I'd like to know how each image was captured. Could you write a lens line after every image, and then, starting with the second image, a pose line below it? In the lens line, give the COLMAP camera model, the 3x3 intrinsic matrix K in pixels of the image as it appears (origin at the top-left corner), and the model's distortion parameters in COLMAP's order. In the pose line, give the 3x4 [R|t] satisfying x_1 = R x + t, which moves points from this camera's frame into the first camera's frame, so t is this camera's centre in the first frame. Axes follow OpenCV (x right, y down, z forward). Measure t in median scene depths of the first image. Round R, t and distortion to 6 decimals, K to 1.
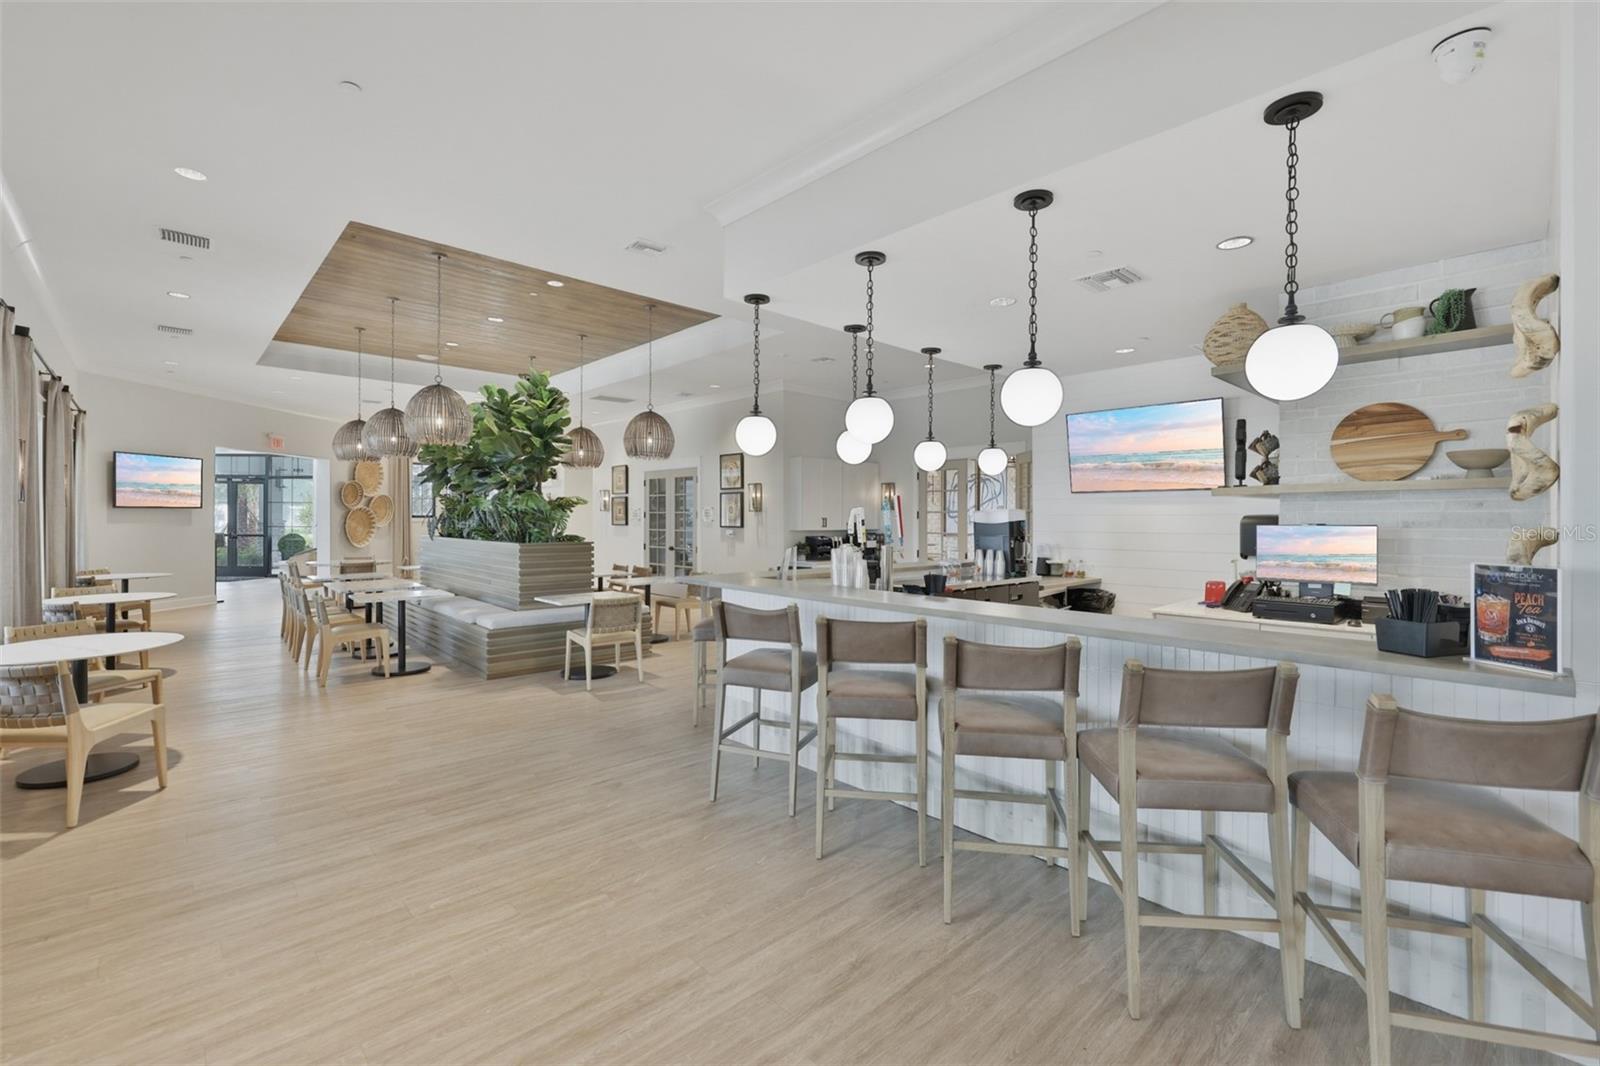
lens RADIAL K [[685.5, 0, 801.4], [0, 685.5, 522.6], [0, 0, 1]] dist [0.000156, 0.000050]
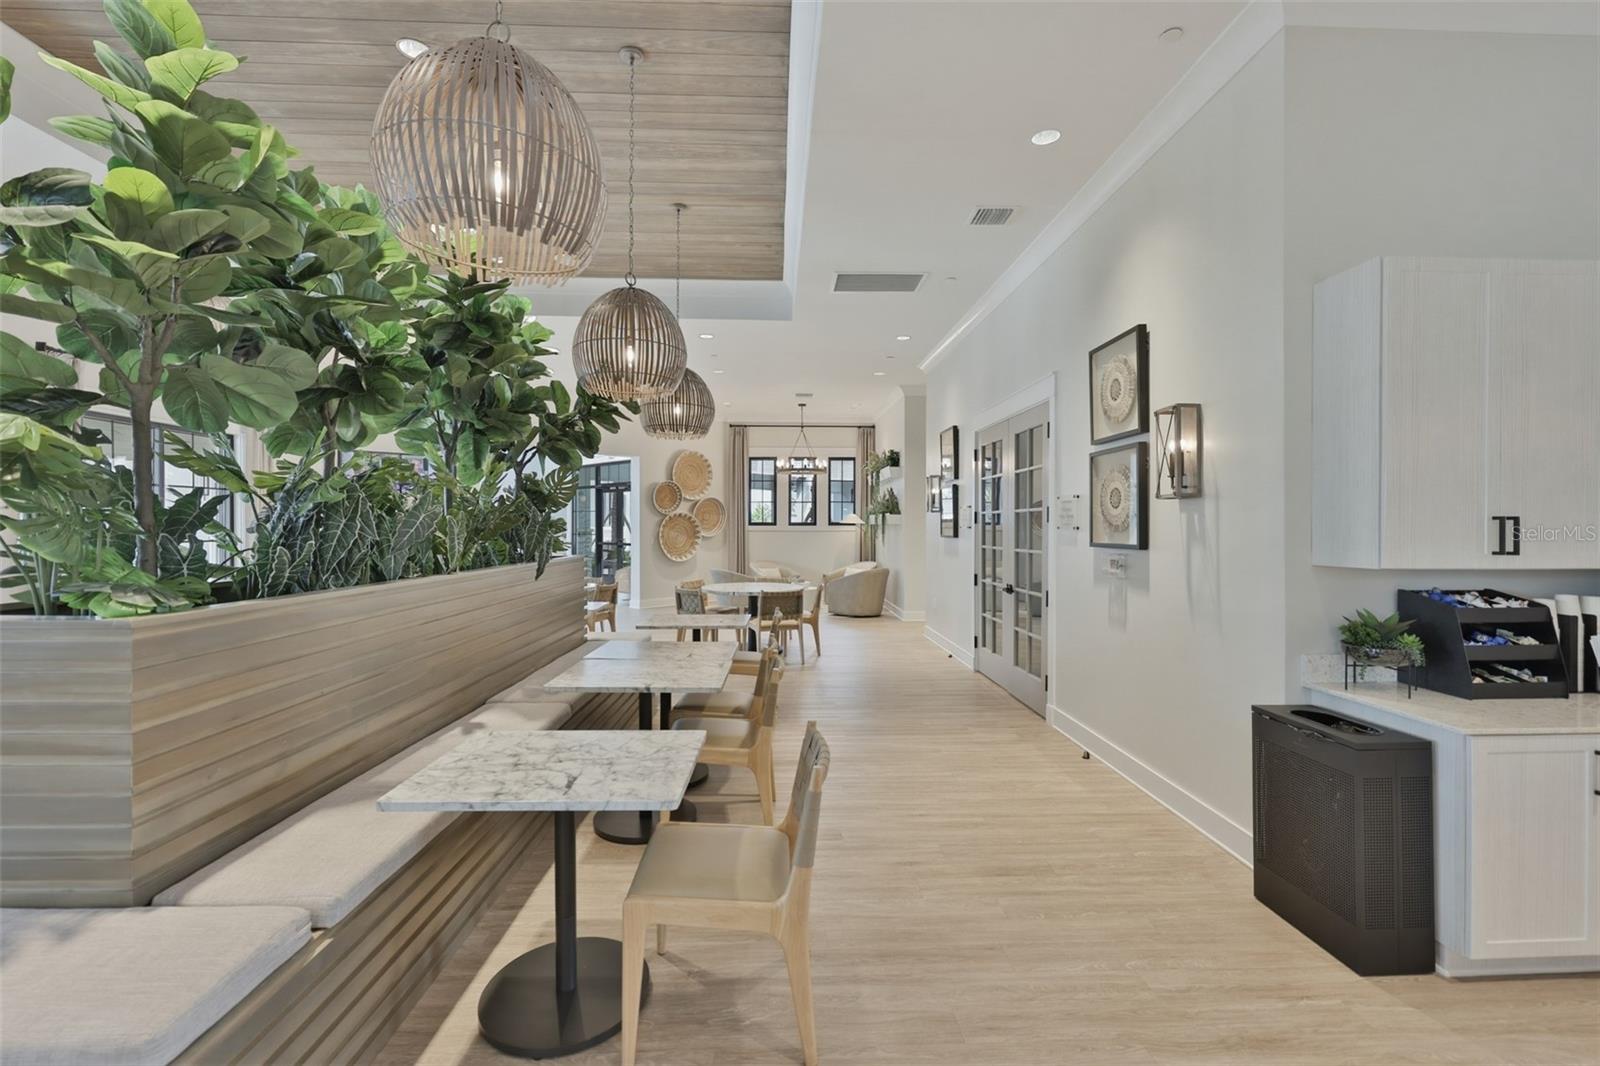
lens RADIAL K [[685.5, 0, 801.4], [0, 685.5, 522.6], [0, 0, 1]] dist [0.000156, 0.000050]
pose [[0.754730, -0.007801, -0.655989, 0.006137], [0.000358, 0.999934, -0.011479, -0.001581], [0.656035, 0.008429, 0.754683, 0.628221]]
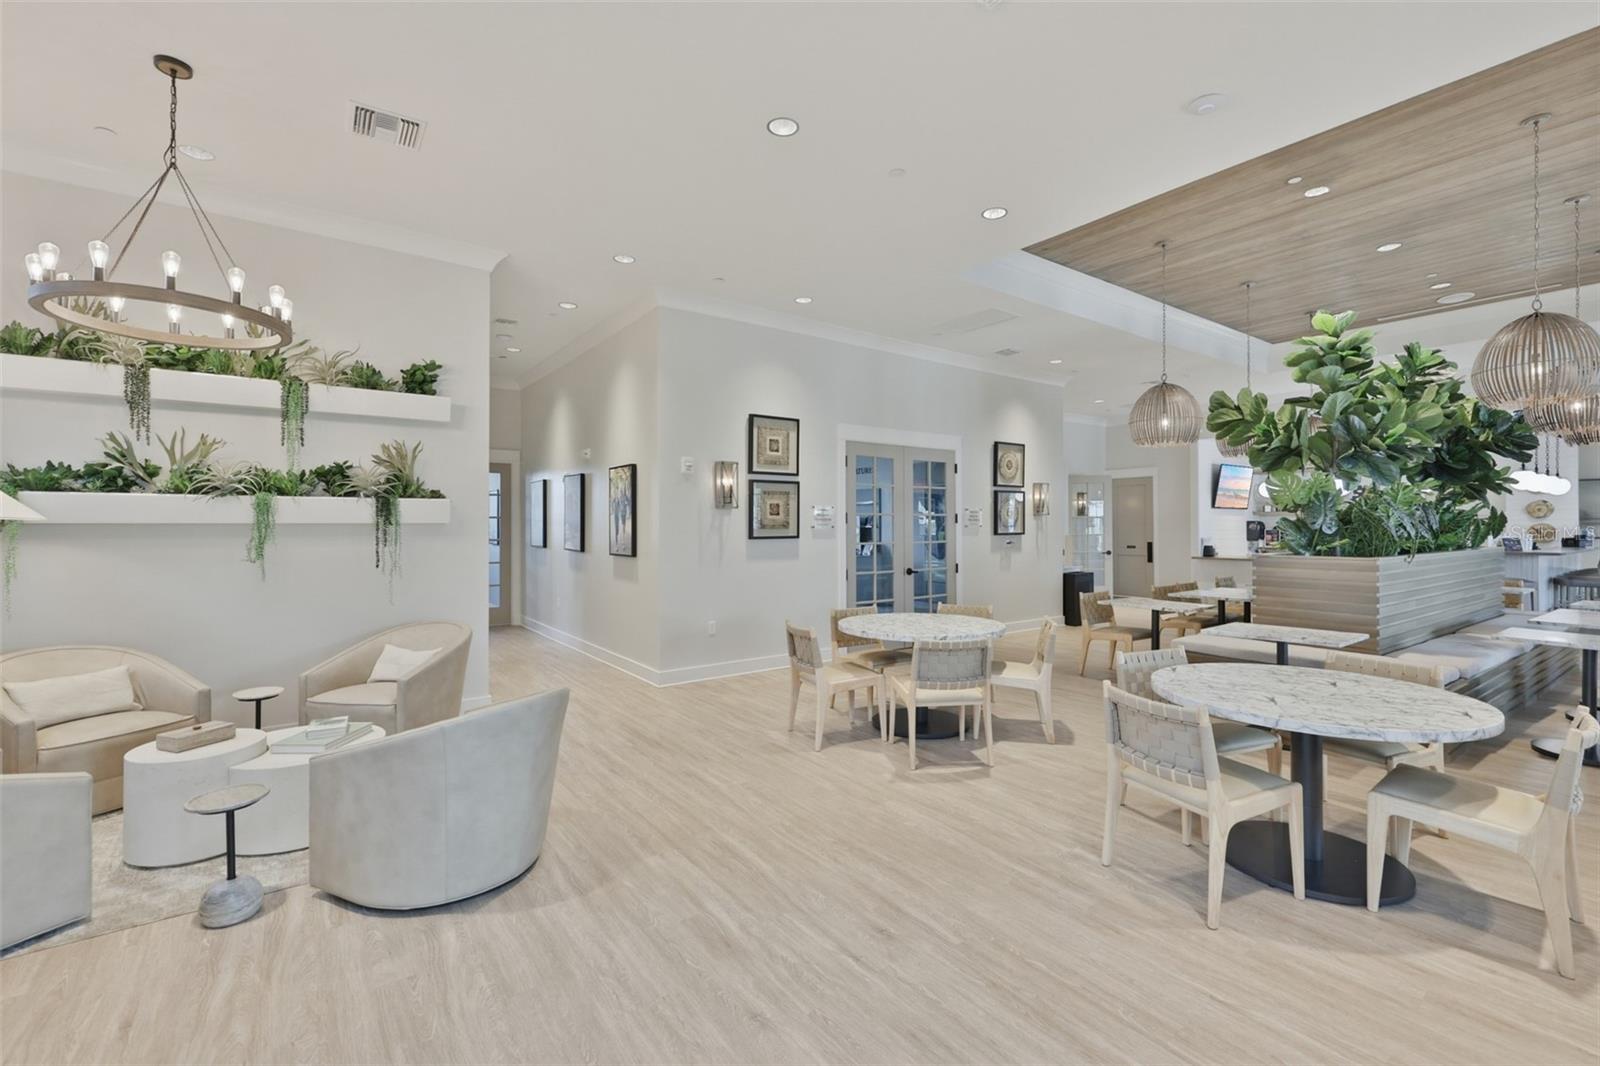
lens RADIAL K [[685.5, 0, 801.4], [0, 685.5, 522.6], [0, 0, 1]] dist [0.000156, 0.000050]
pose [[0.124651, -0.002364, 0.992198, -0.921810], [0.008537, 0.999963, 0.001310, -0.010204], [-0.992164, 0.008307, 0.124667, 1.135570]]
